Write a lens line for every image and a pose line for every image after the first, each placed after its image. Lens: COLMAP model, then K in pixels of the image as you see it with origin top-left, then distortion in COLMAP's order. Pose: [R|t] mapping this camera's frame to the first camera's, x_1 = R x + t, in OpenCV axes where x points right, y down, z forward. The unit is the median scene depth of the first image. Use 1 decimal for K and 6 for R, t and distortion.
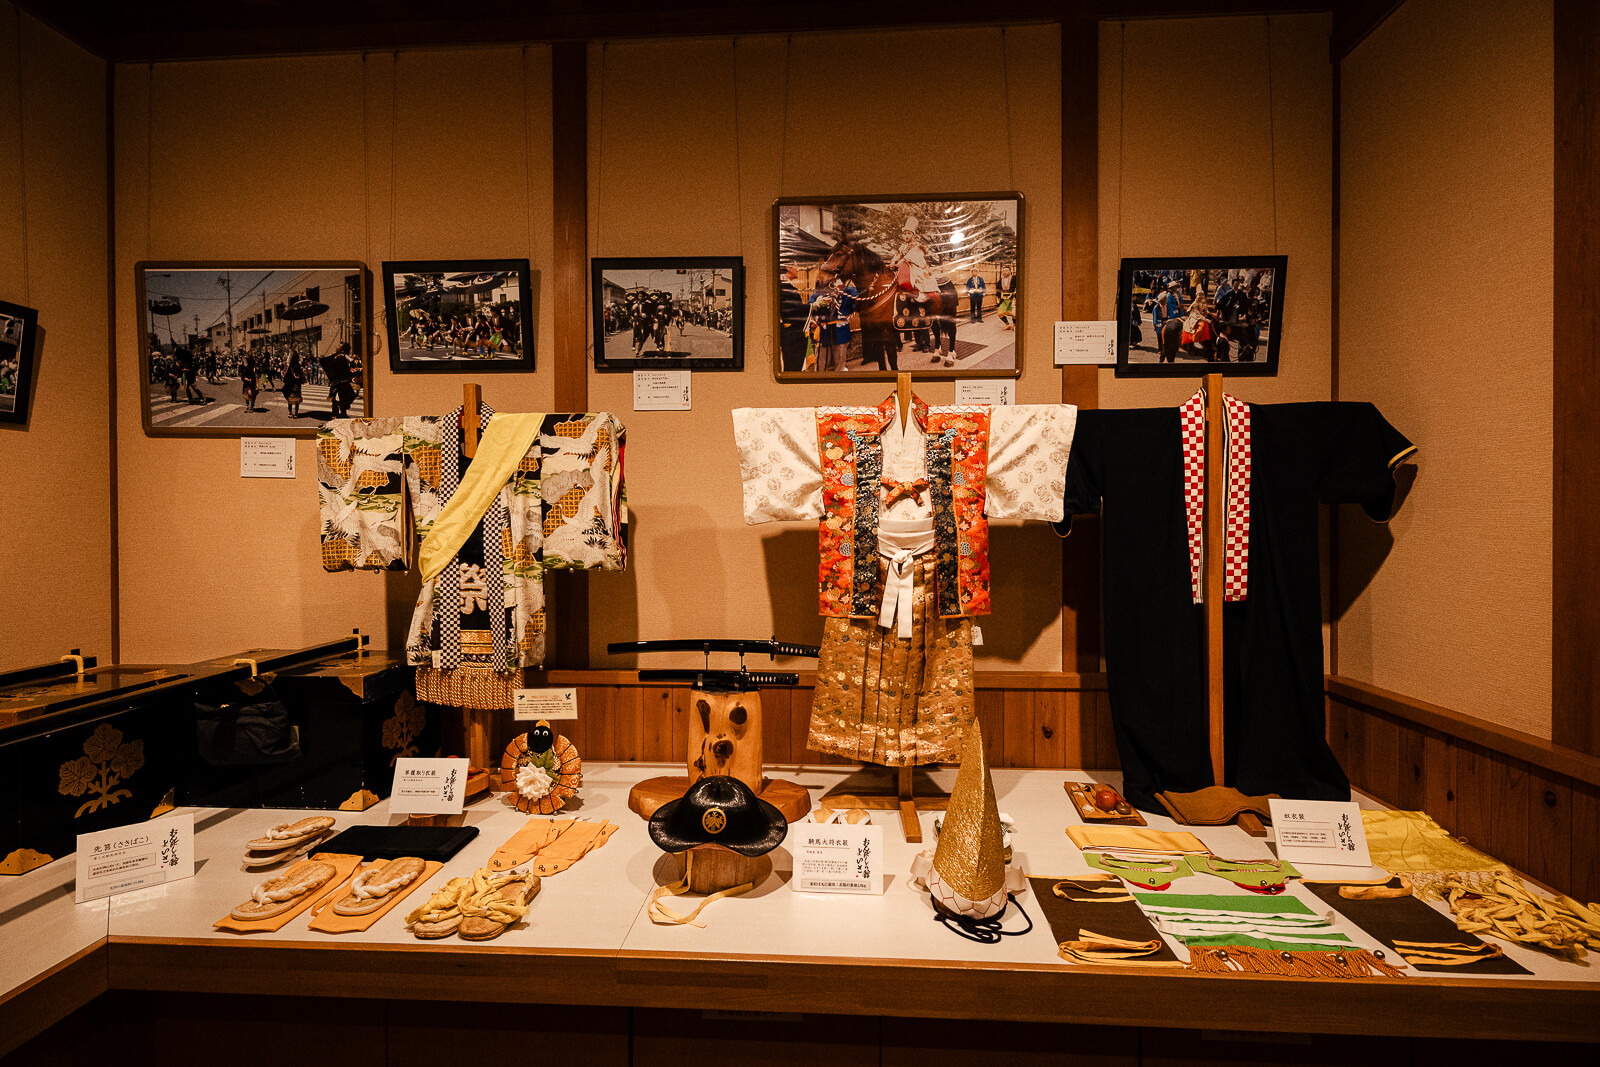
lens RADIAL K [[742.5, 0, 788.5], [0, 742.5, 530.8], [0, 0, 1]] dist [0.003287, 0.001501]
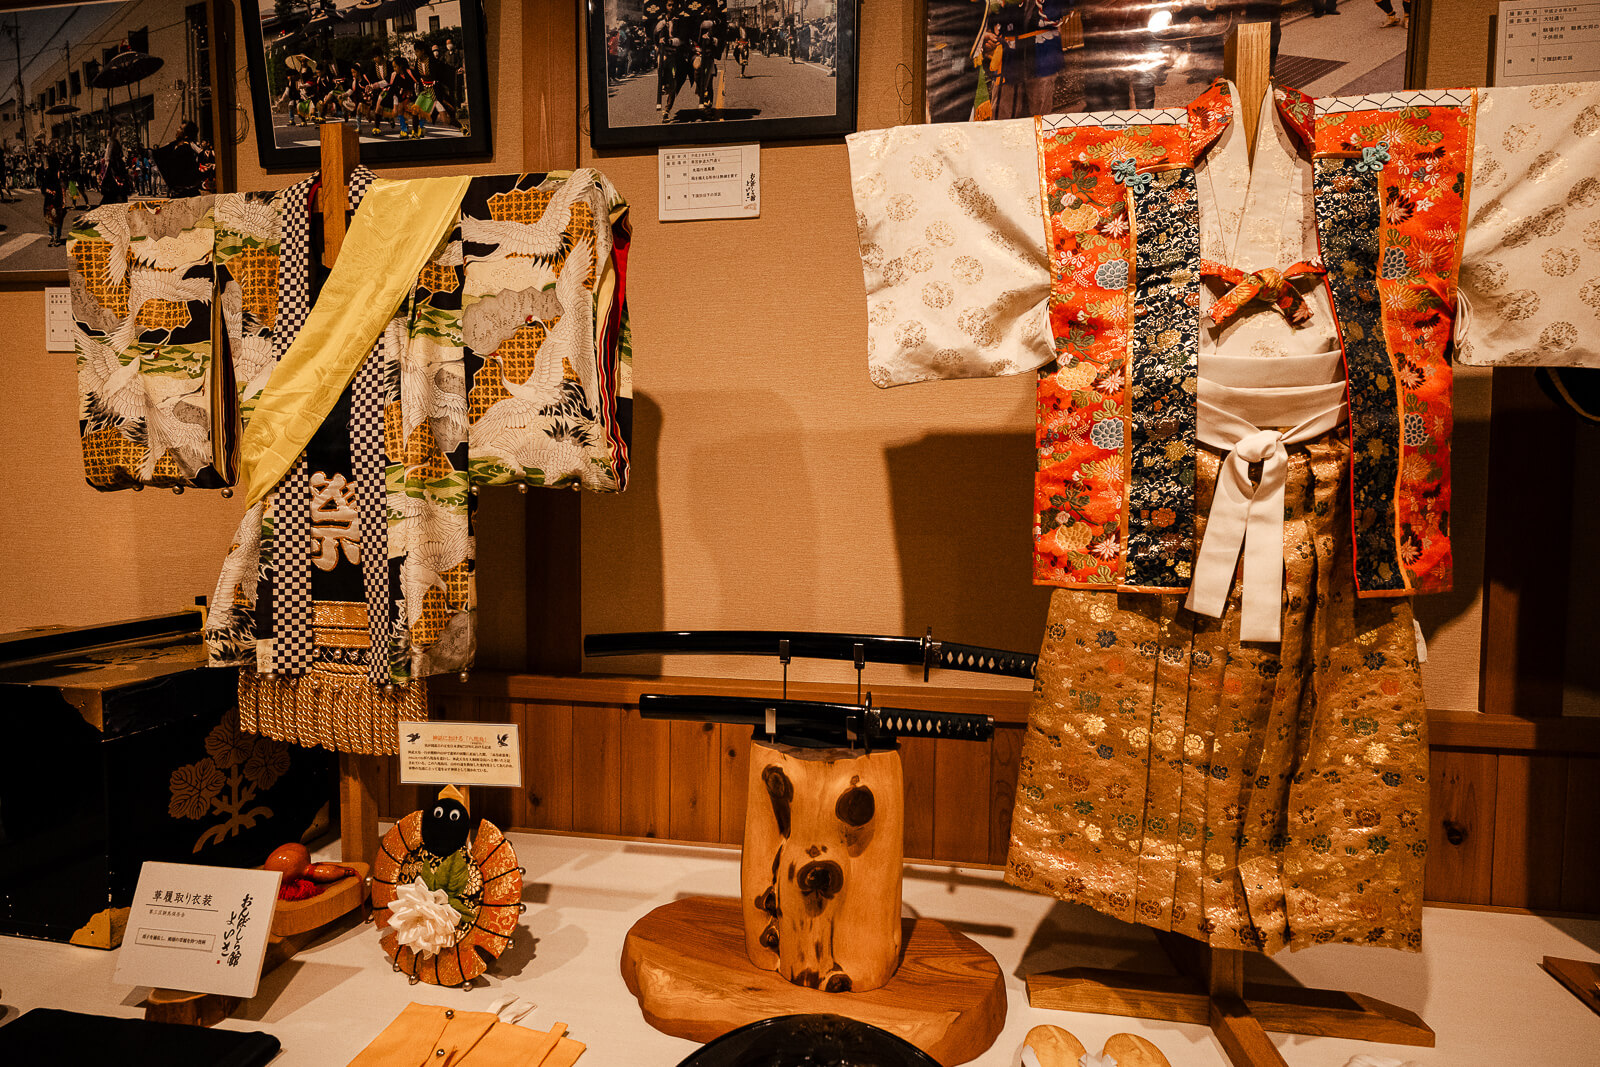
lens RADIAL K [[742.5, 0, 788.5], [0, 742.5, 530.8], [0, 0, 1]] dist [0.003287, 0.001501]
pose [[0.995650, 0.013949, -0.092123, -0.063479], [-0.012185, 0.999732, 0.019683, 0.070287], [0.092373, -0.018475, 0.995553, 0.514242]]
